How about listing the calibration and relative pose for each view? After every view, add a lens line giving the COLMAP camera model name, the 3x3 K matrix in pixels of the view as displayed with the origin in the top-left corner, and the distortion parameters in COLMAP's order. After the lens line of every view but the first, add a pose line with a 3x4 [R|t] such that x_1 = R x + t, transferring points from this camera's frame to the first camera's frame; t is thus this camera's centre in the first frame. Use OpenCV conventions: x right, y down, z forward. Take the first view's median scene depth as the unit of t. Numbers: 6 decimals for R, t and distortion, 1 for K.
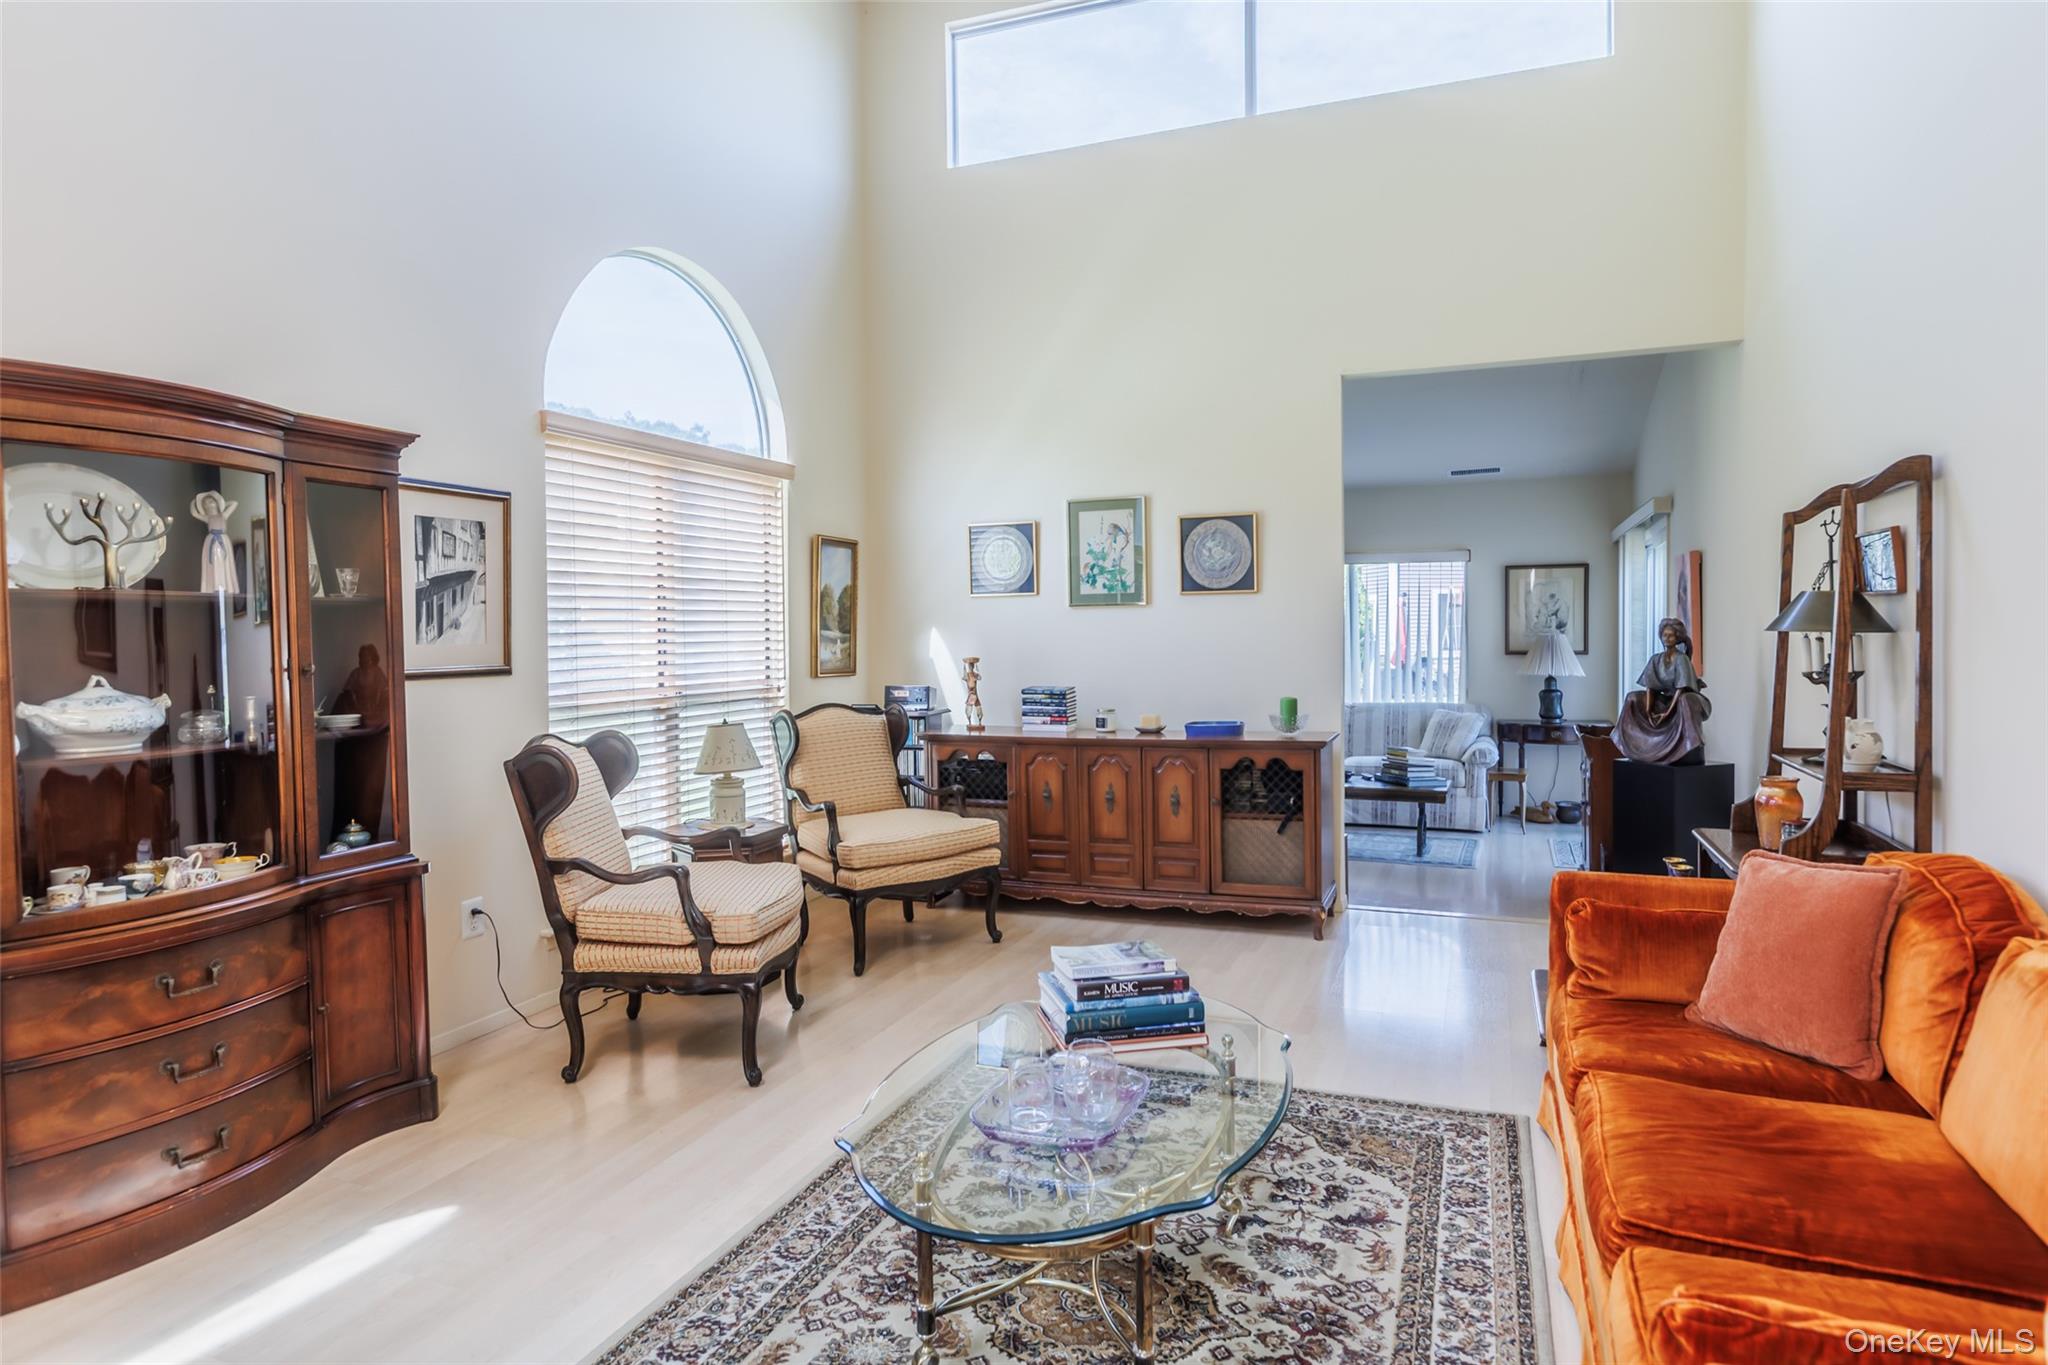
lens RADIAL K [[1151.1, 0, 1030.1], [0, 1151.1, 668.0], [0, 0, 1]] dist [-0.019259, 0.000896]
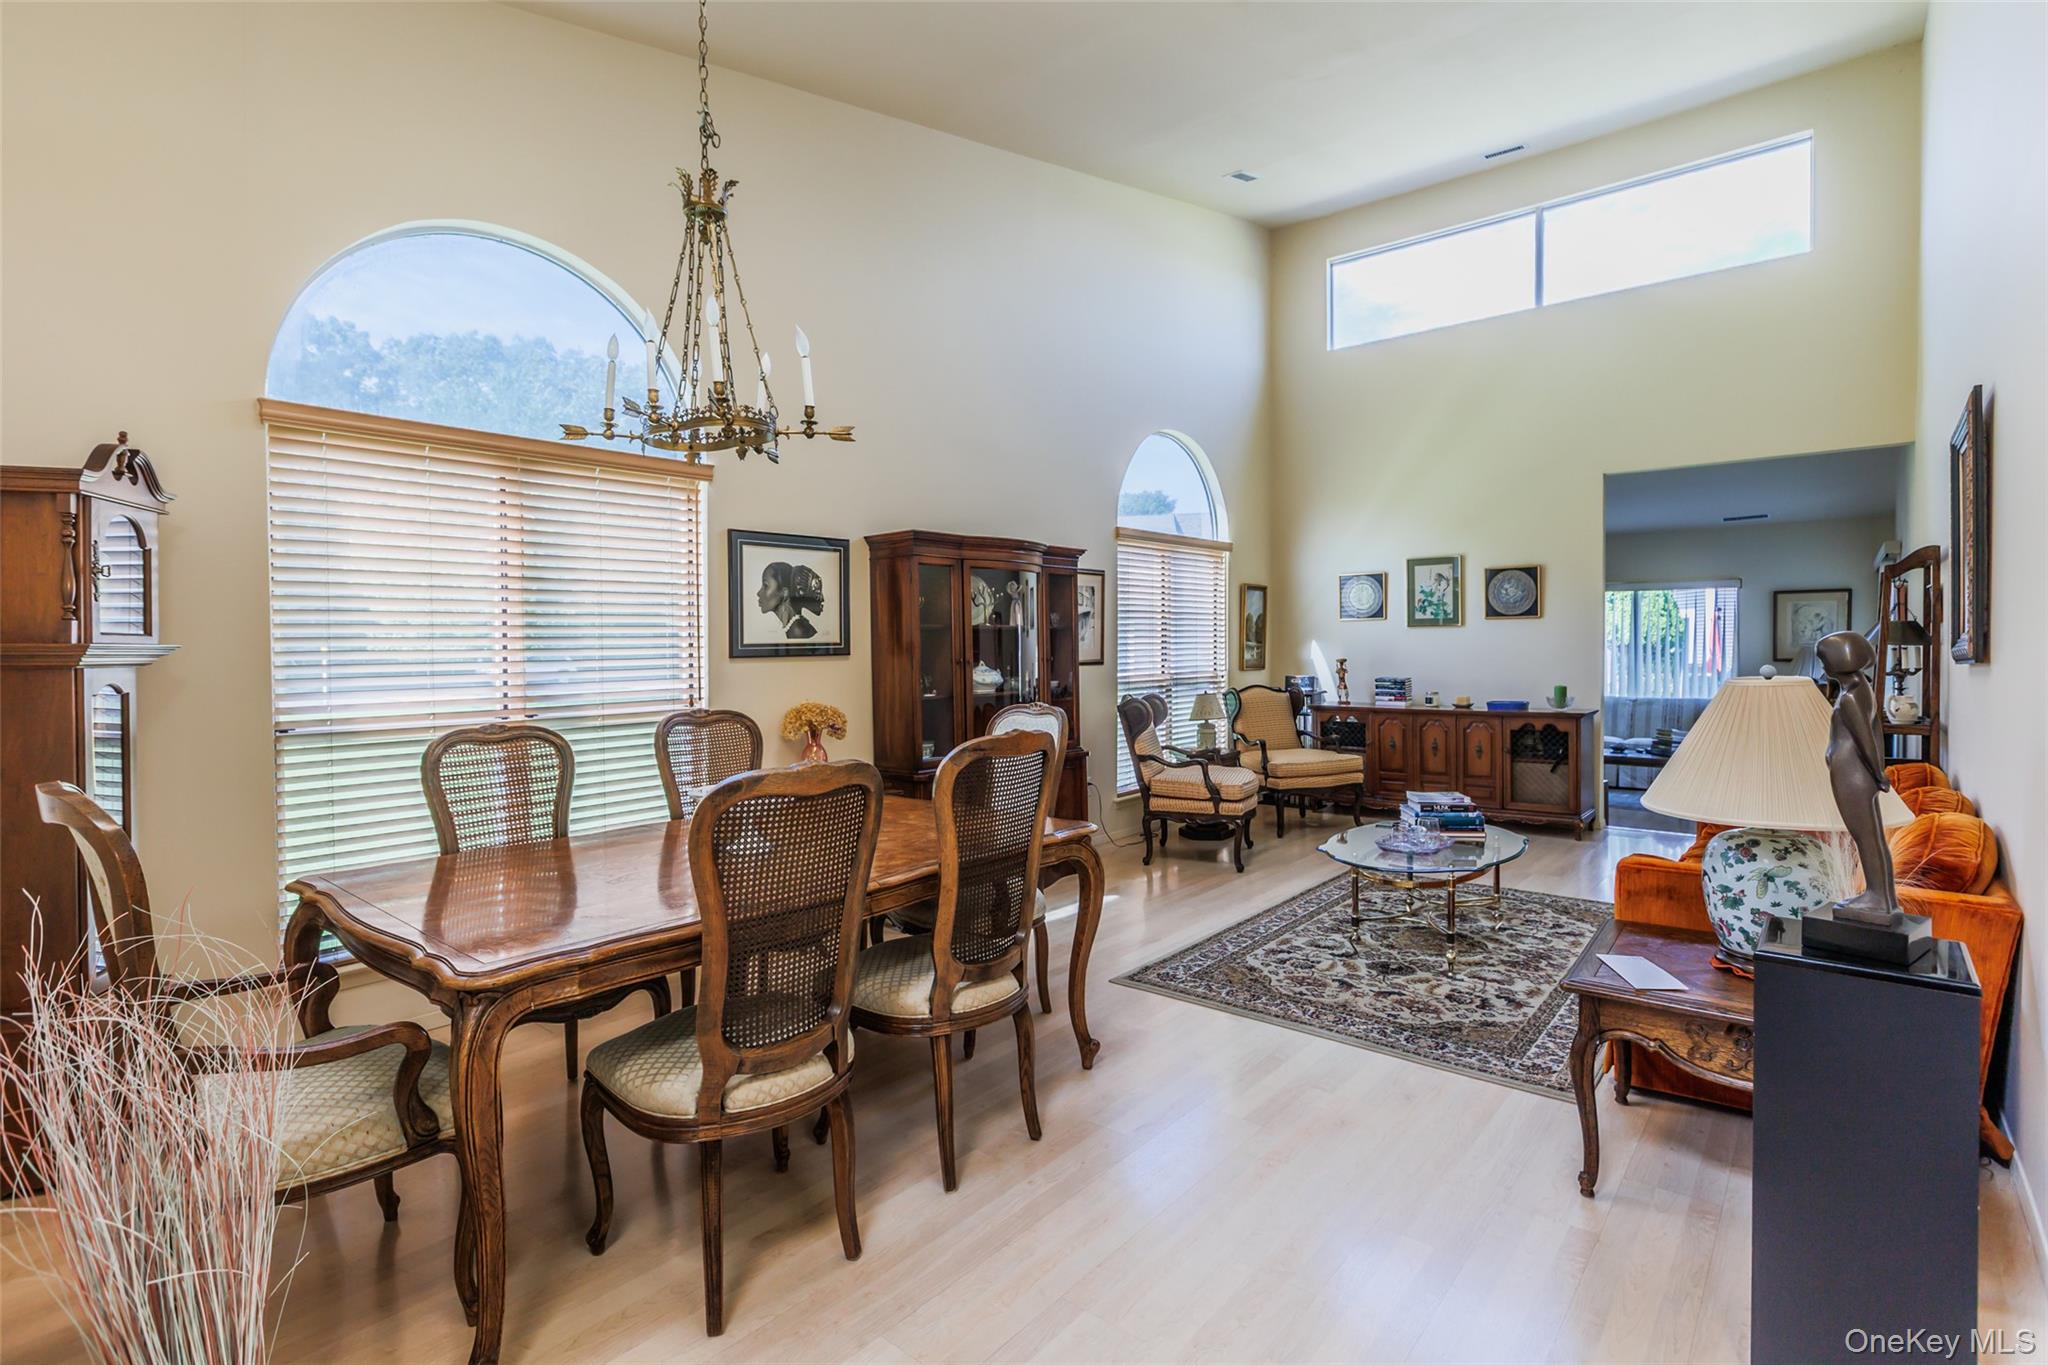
lens RADIAL K [[966.1, 0, 1029.1], [0, 966.1, 665.3], [0, 0, 1]] dist [-0.001564, -0.001974]
pose [[0.947584, 0.010169, -0.319345, -0.036954], [-0.012268, 0.999914, -0.004563, 0.012488], [0.319272, 0.008242, 0.947627, -0.449068]]
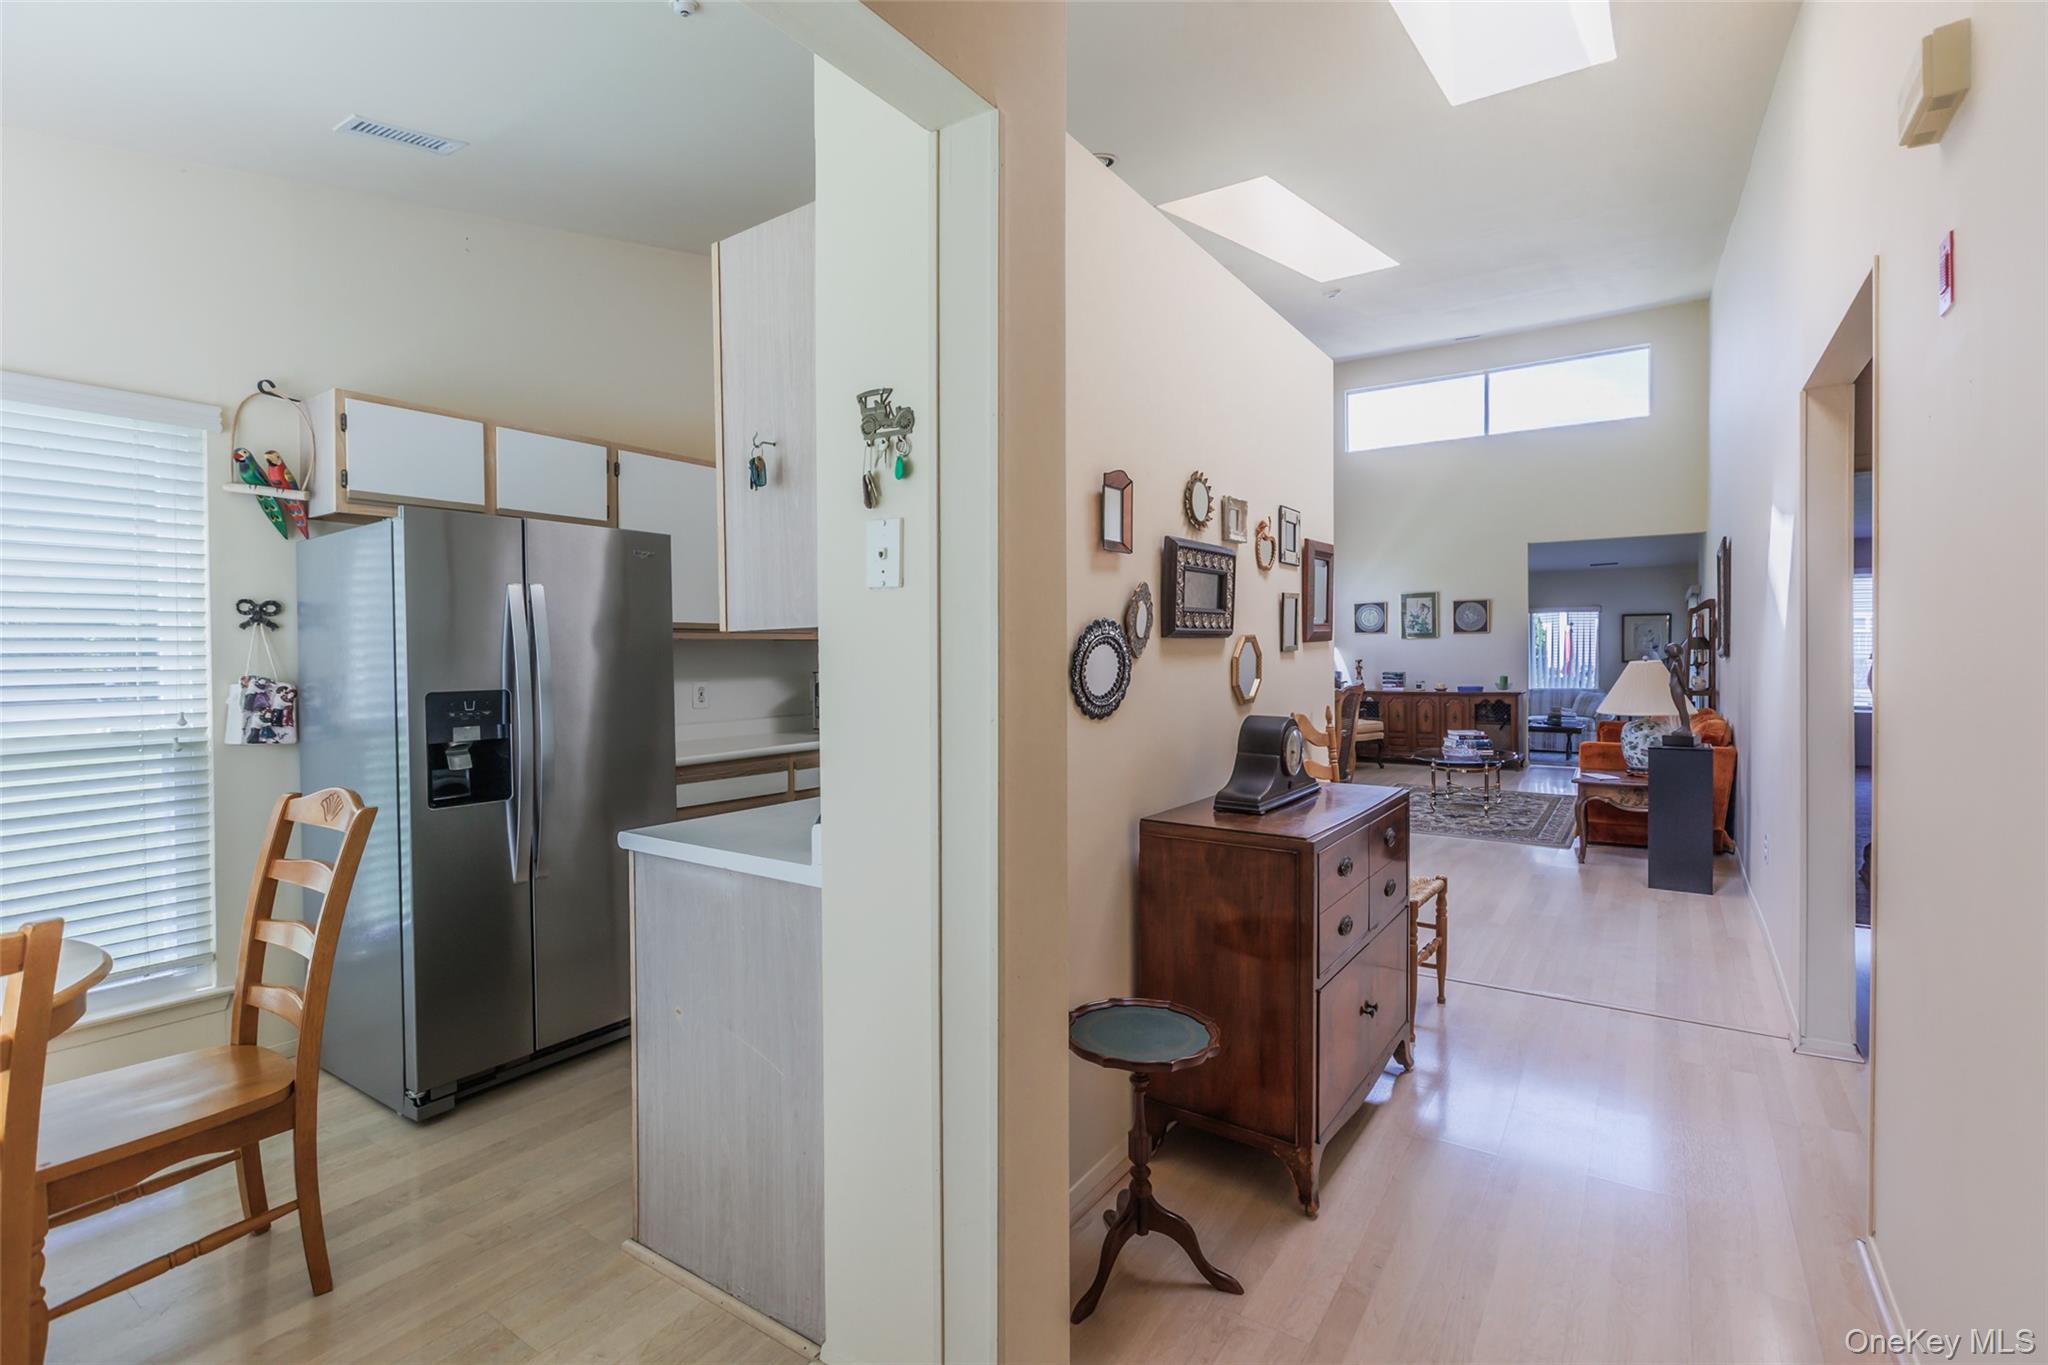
lens RADIAL K [[966.1, 0, 1011.2], [0, 966.1, 664.1], [0, 0, 1]] dist [-0.001564, -0.001974]
pose [[0.976282, 0.006998, -0.216387, -0.350598], [-0.010681, 0.999817, -0.015855, 0.043730], [0.216237, 0.017791, 0.976179, -1.218758]]
